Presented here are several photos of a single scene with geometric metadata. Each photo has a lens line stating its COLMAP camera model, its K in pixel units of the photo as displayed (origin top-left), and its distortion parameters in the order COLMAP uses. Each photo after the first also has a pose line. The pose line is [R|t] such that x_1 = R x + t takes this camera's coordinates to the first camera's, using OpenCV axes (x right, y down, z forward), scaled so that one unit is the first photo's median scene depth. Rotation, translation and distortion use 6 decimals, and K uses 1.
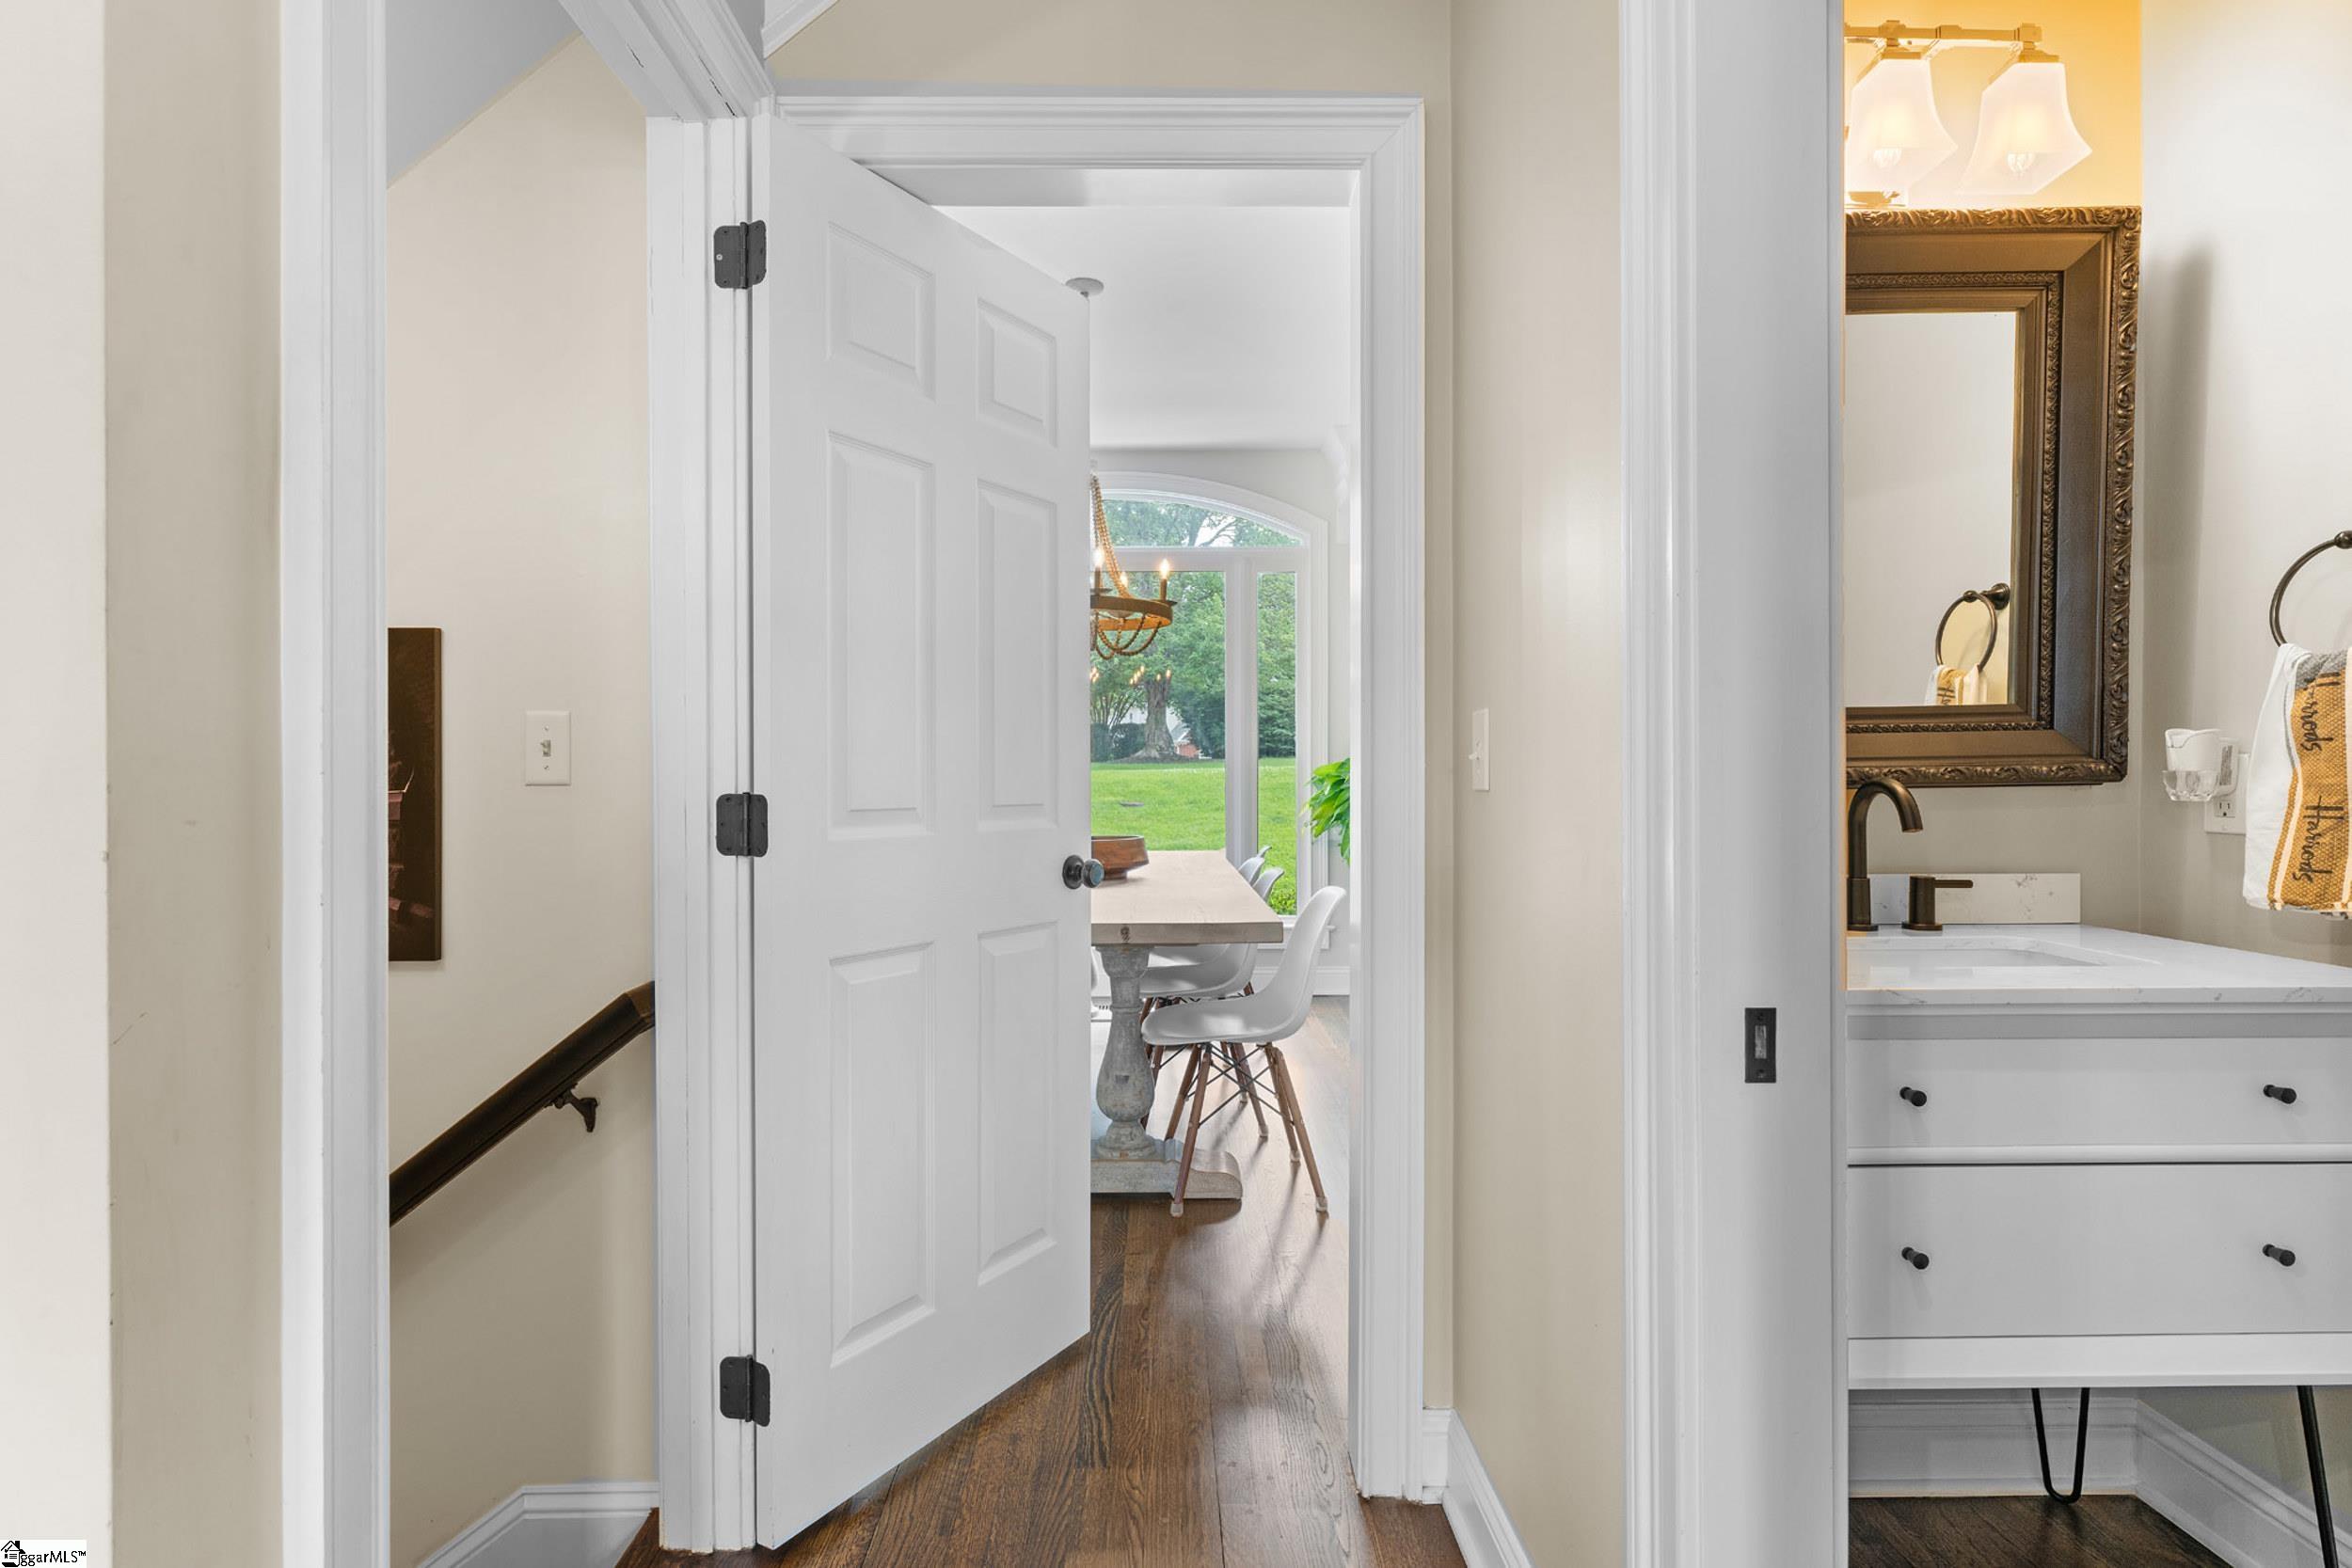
lens RADIAL K [[1154.6, 0, 1156.3], [0, 1154.6, 777.1], [0, 0, 1]] dist [0.000167, -0.001149]
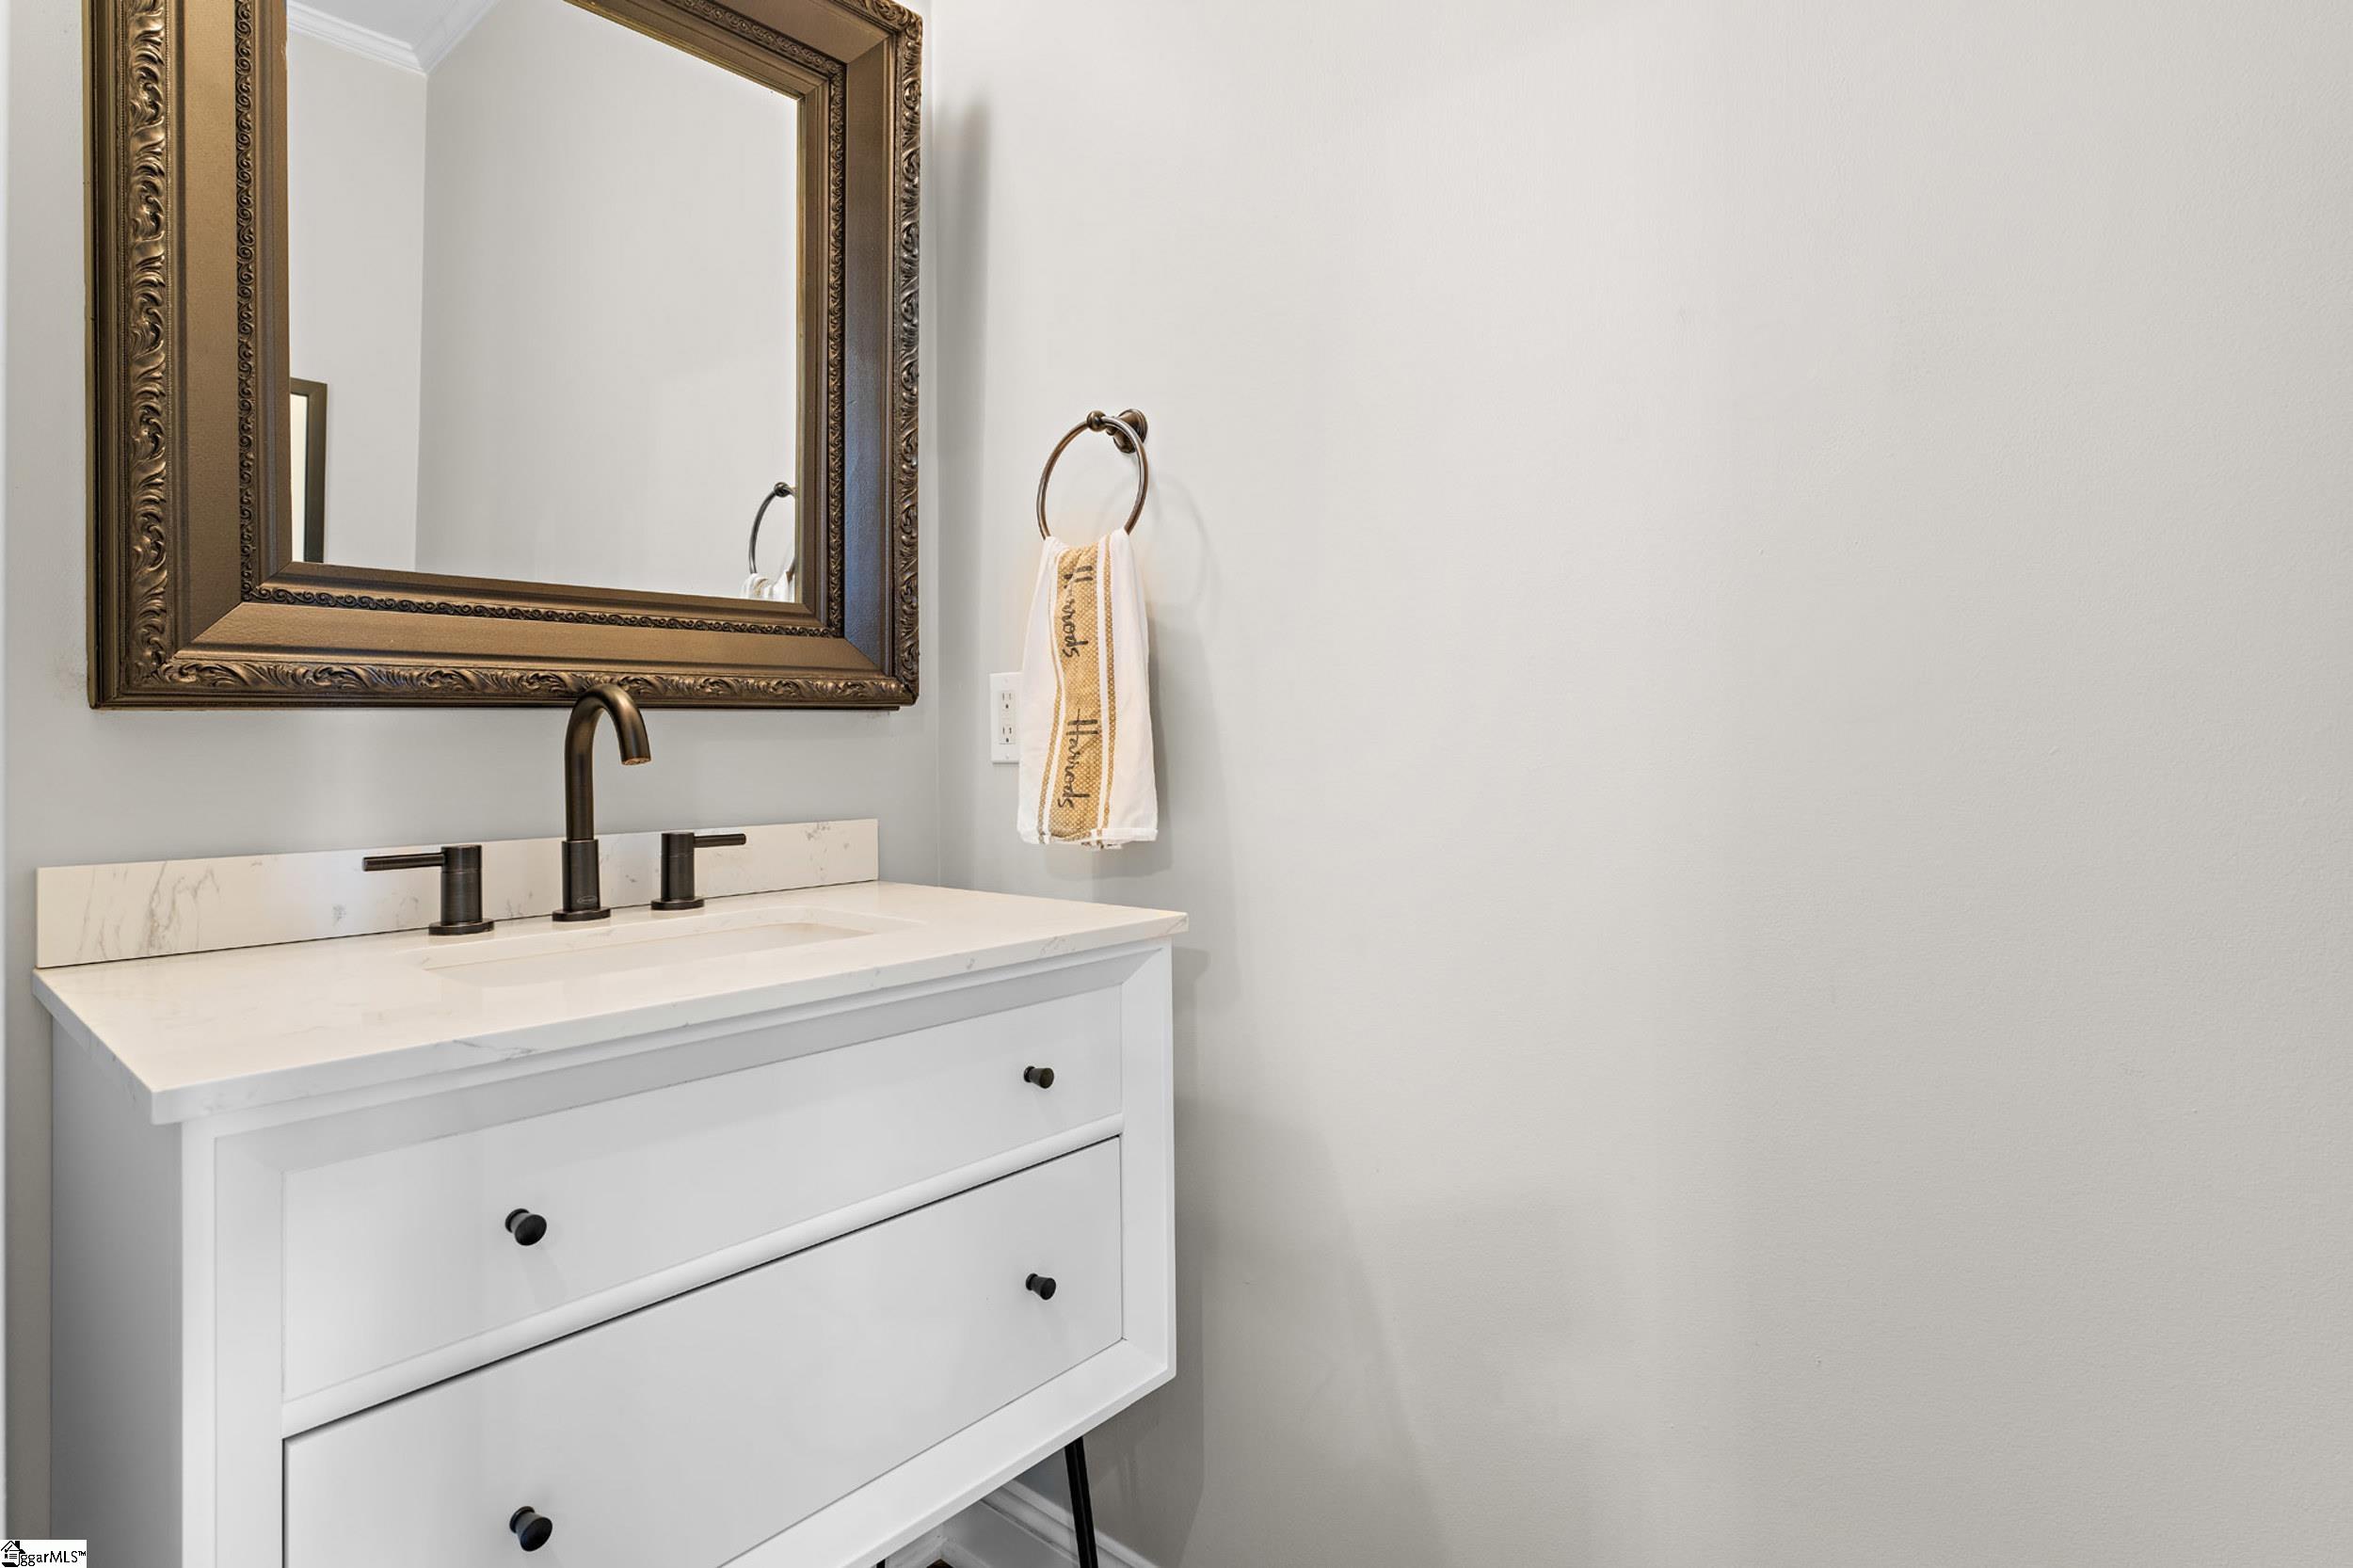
lens RADIAL K [[1155.2, 0, 1179.0], [0, 1155.2, 764.8], [0, 0, 1]] dist [0.000167, -0.001149]
pose [[0.667604, -0.013408, 0.744396, 0.347359], [0.015675, 0.999869, 0.003952, 0.047239], [-0.744352, 0.009030, 0.667727, 0.307400]]
